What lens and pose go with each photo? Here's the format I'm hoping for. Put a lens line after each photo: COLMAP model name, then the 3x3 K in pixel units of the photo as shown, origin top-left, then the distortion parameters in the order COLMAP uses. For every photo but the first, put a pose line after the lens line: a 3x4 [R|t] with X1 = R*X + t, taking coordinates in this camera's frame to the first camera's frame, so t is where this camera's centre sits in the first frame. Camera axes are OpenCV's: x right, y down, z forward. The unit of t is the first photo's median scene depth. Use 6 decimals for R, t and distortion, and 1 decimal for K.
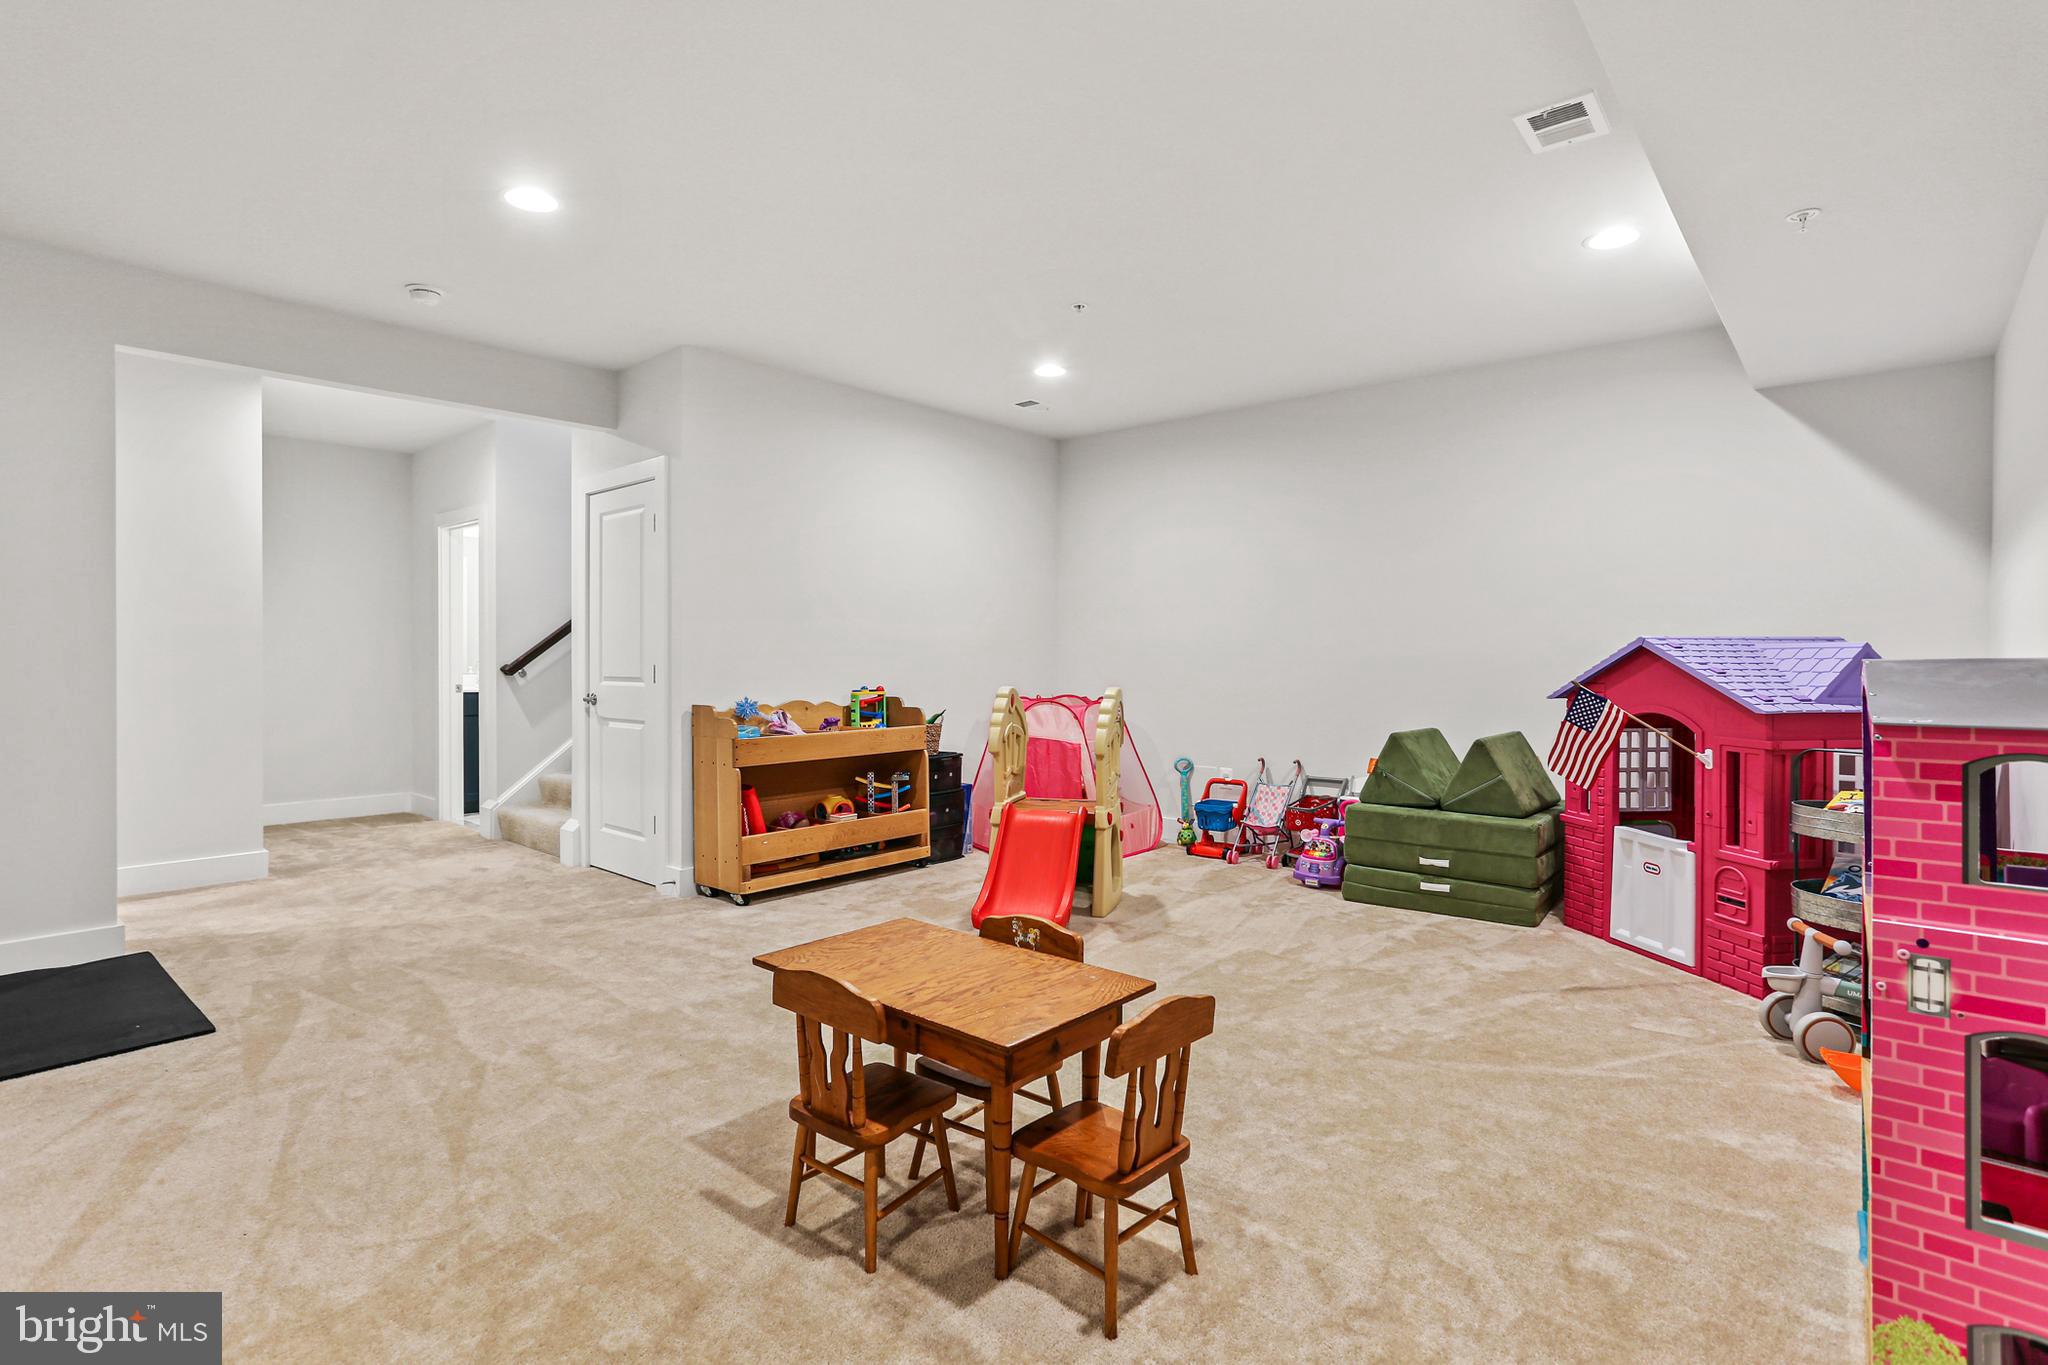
lens RADIAL K [[1010.2, 0, 1015.2], [0, 1010.2, 652.9], [0, 0, 1]] dist [-0.040228, 0.027747]
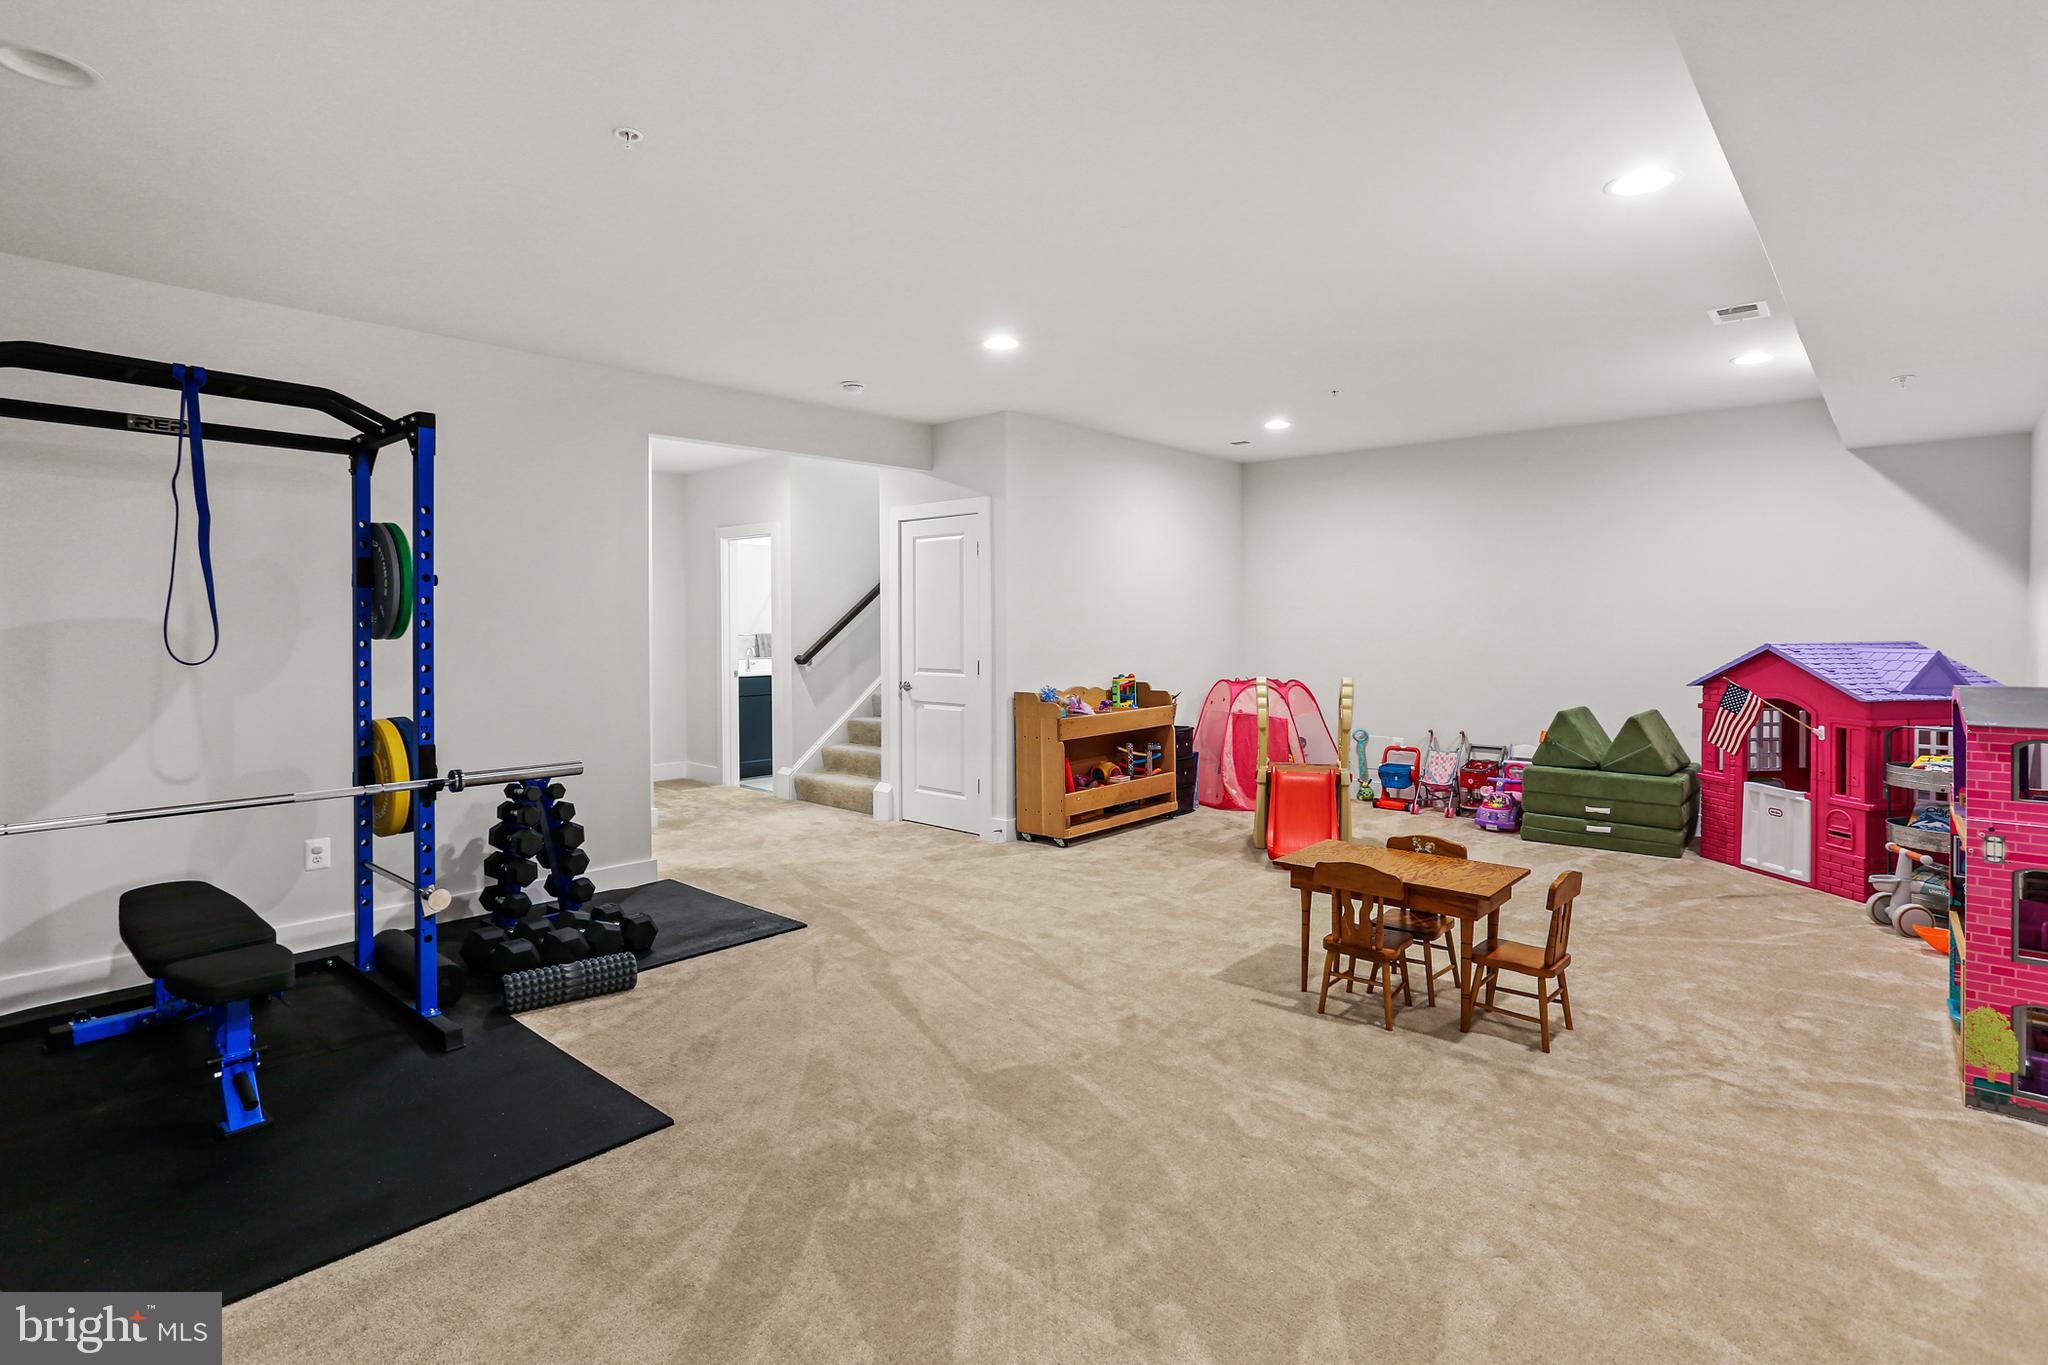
lens RADIAL K [[1031.4, 0, 1026.0], [0, 1031.4, 624.0], [0, 0, 1]] dist [-0.038635, 0.030956]
pose [[0.999985, -0.004618, -0.002883, -0.396869], [0.004641, 0.999956, 0.008198, -0.060236], [0.002845, -0.008212, 0.999962, -0.411255]]
